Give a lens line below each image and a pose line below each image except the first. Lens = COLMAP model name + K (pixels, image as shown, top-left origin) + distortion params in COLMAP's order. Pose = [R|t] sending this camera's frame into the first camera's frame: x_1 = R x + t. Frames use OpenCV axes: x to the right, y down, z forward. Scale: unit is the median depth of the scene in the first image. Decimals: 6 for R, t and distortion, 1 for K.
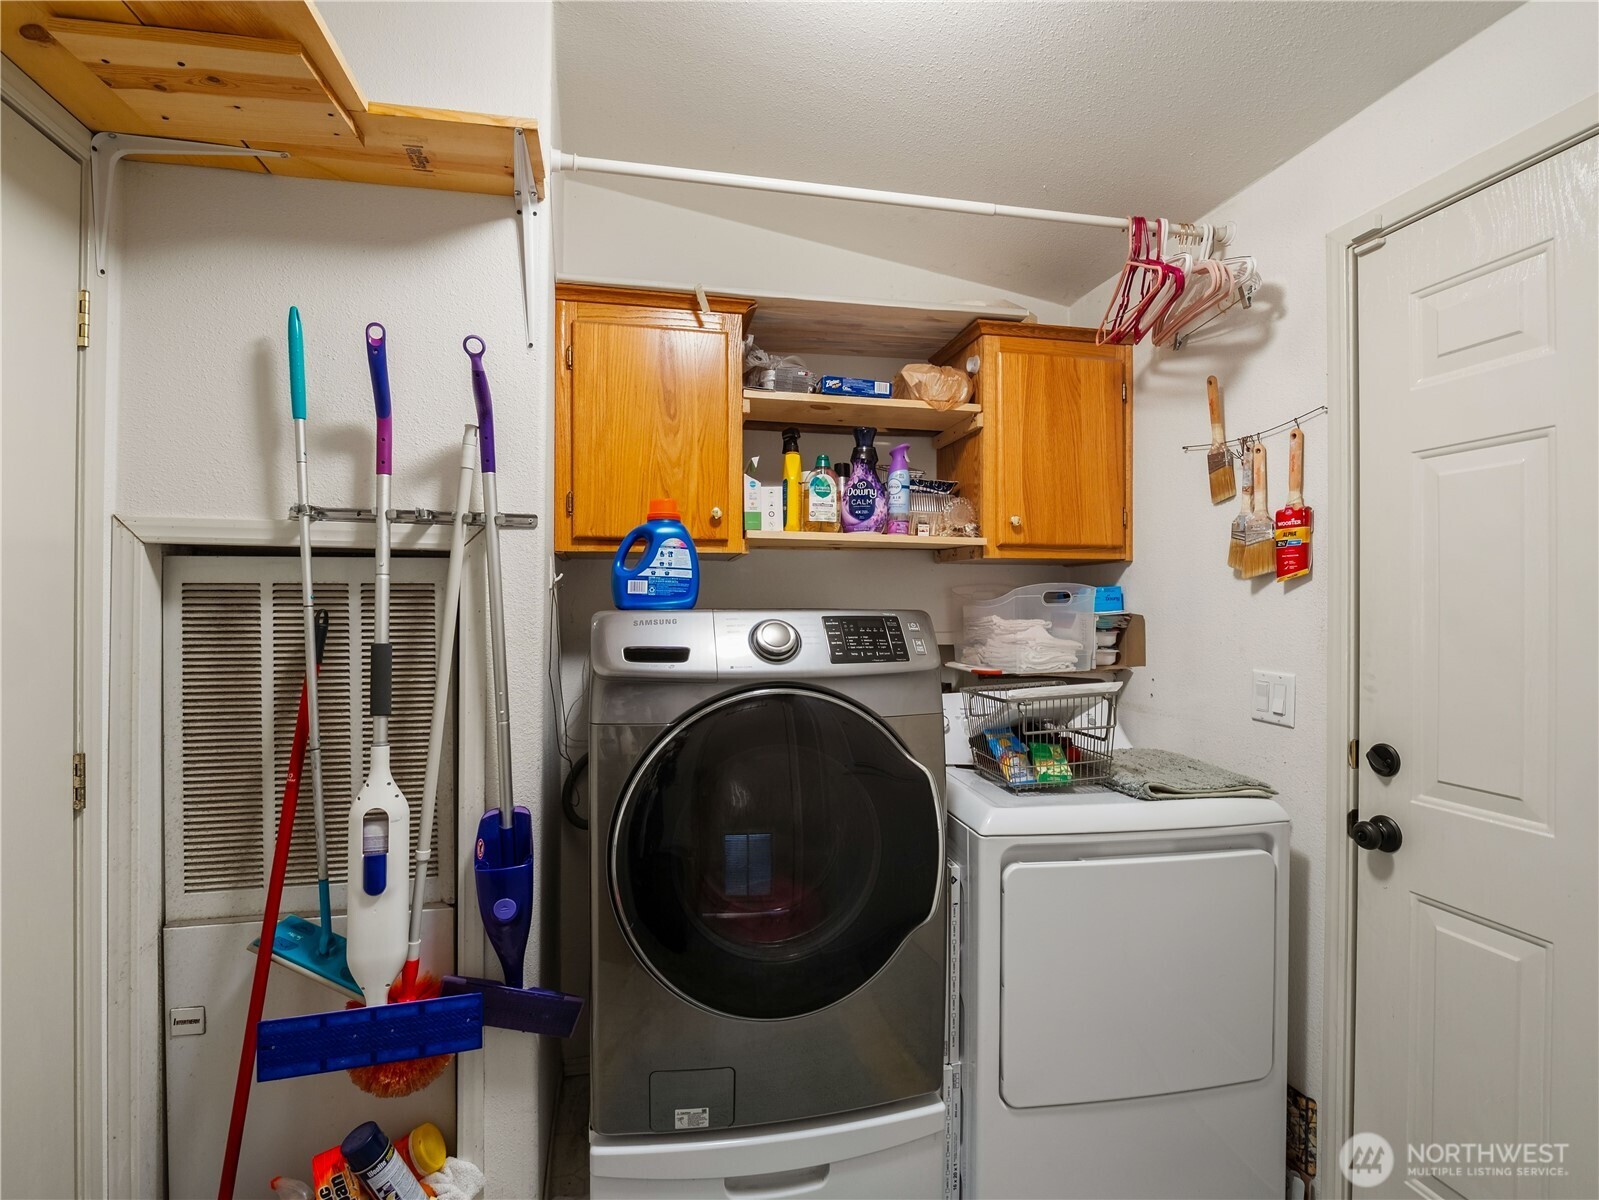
lens RADIAL K [[775.8, 0, 794.0], [0, 775.8, 605.3], [0, 0, 1]] dist [-0.013184, -0.000453]
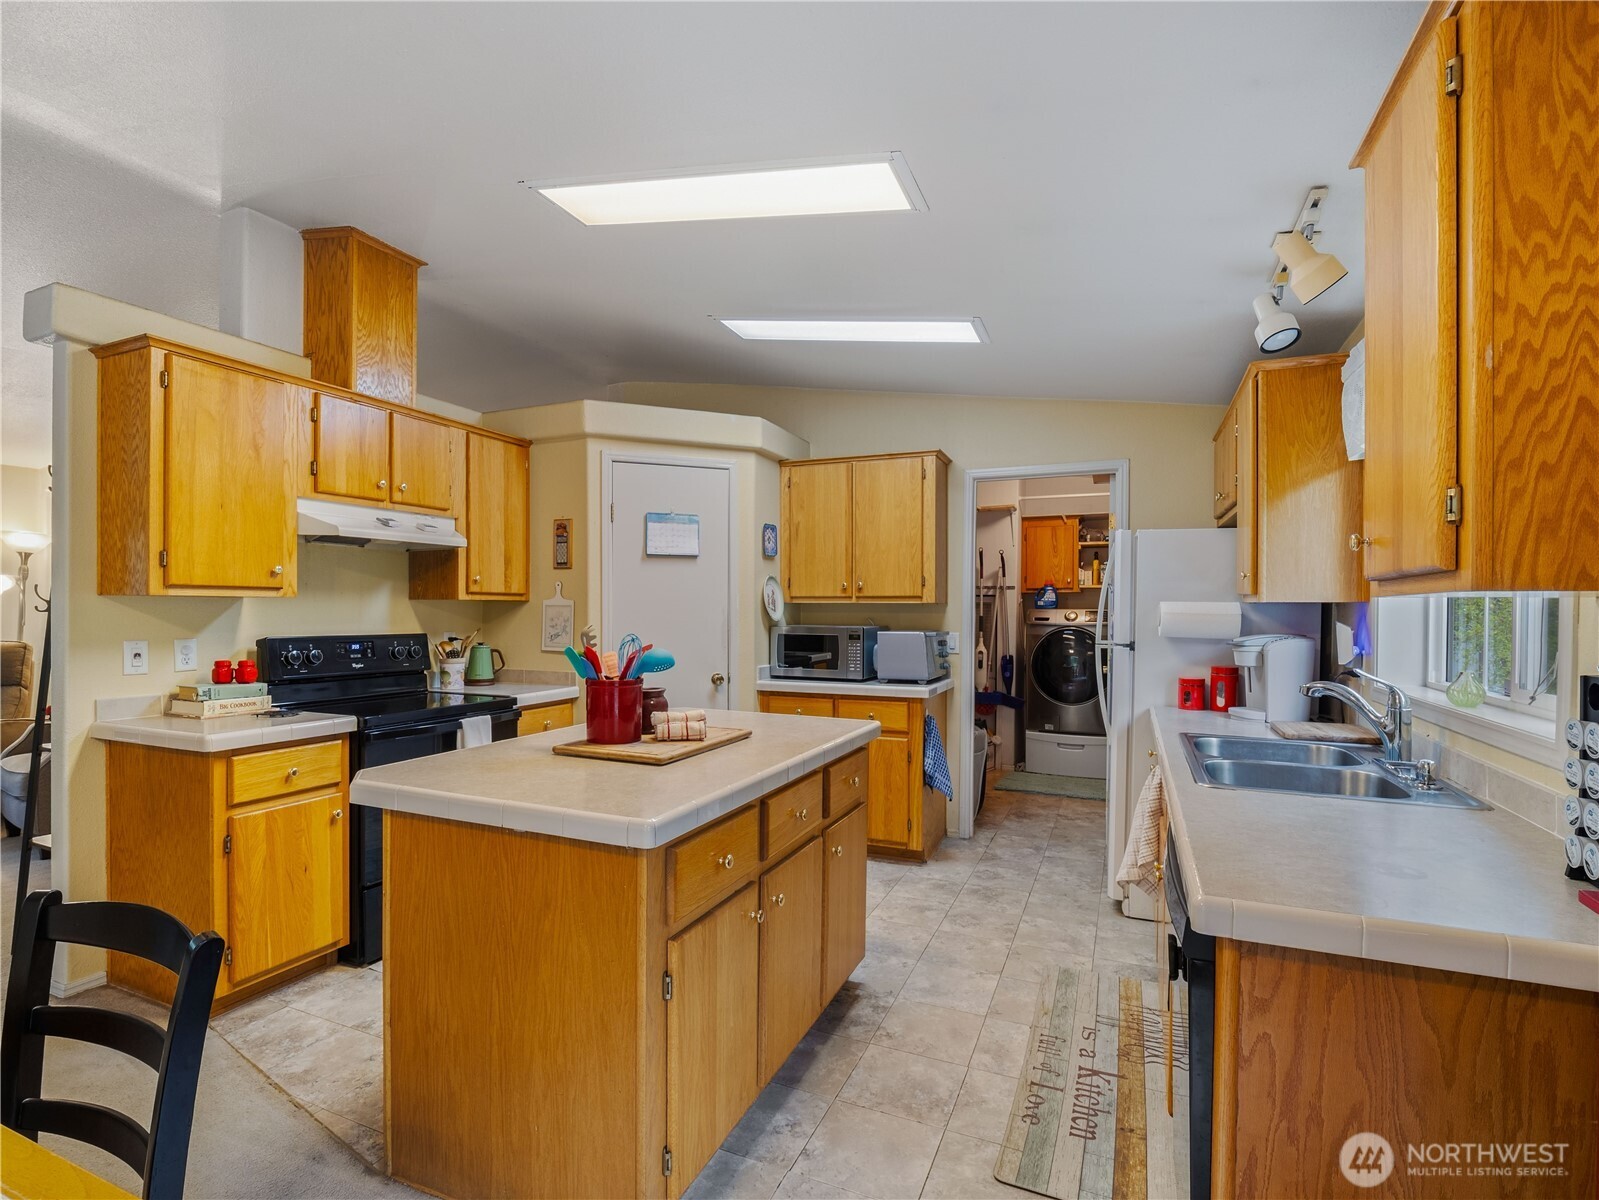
lens RADIAL K [[775.8, 0, 799.6], [0, 775.8, 612.2], [0, 0, 1]] dist [-0.013184, -0.000453]
pose [[0.819018, 0.003433, -0.573757, 1.131022], [-0.004561, 0.999989, -0.000528, 0.032810], [0.573749, 0.003050, 0.819025, -3.135373]]
